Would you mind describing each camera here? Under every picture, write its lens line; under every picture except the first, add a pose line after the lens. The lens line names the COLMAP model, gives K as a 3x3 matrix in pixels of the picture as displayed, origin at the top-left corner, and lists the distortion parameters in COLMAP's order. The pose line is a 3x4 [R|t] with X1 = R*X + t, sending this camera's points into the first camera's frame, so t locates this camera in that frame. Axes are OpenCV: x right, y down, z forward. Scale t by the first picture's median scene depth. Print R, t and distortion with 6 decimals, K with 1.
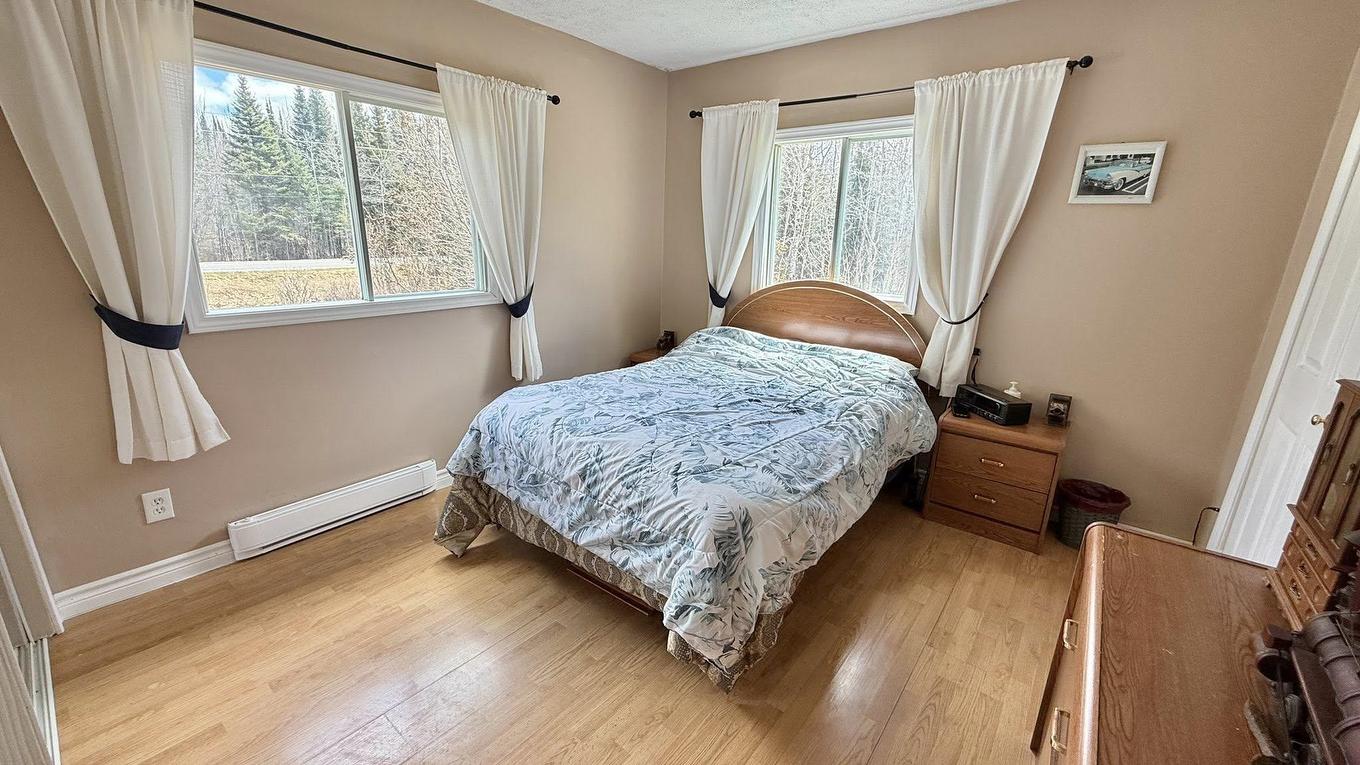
lens RADIAL K [[541.1, 0, 675.0], [0, 541.1, 378.5], [0, 0, 1]] dist [-0.000963, 0.000397]
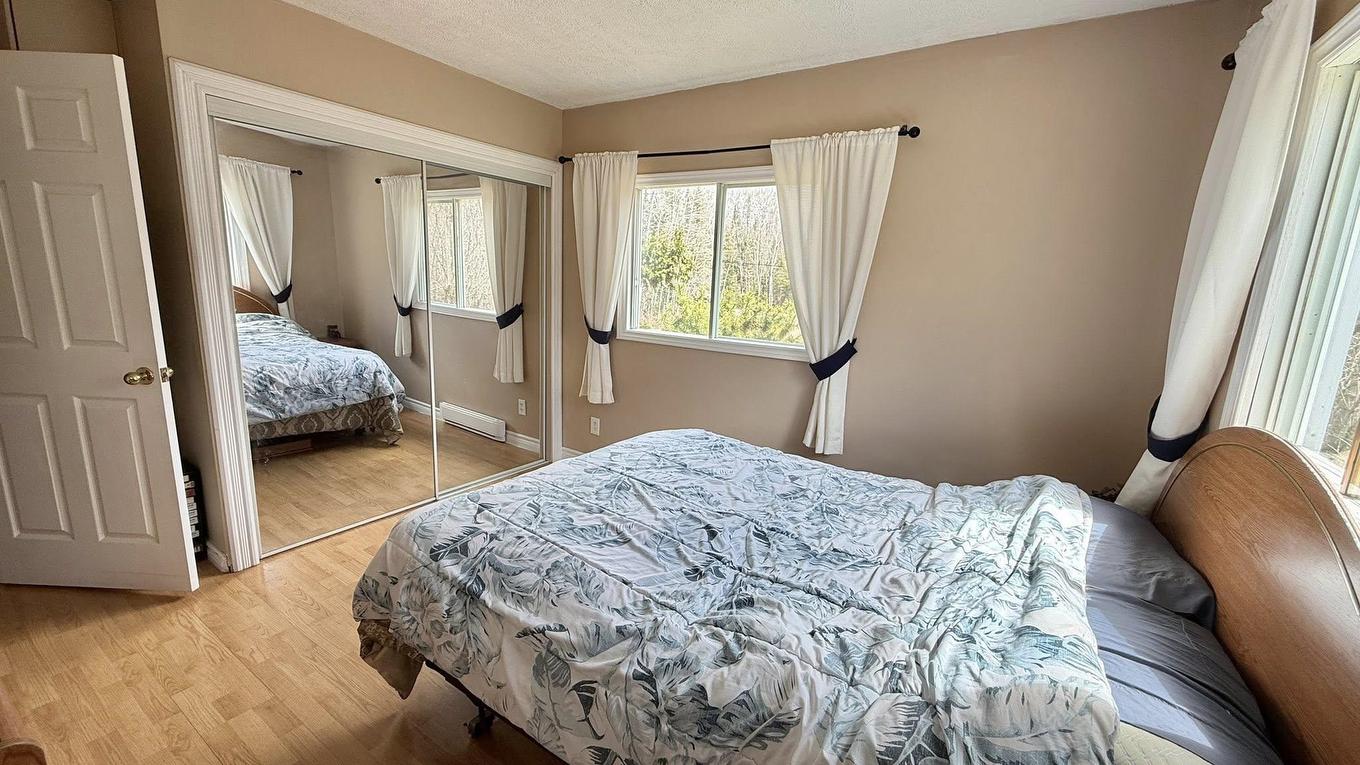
lens RADIAL K [[541.1, 0, 683.2], [0, 541.1, 385.2], [0, 0, 1]] dist [-0.000963, 0.000397]
pose [[0.107138, 0.171424, -0.979354, 0.773486], [-0.300745, 0.944467, 0.132417, -0.207367], [0.947668, 0.280349, 0.152743, 0.844333]]
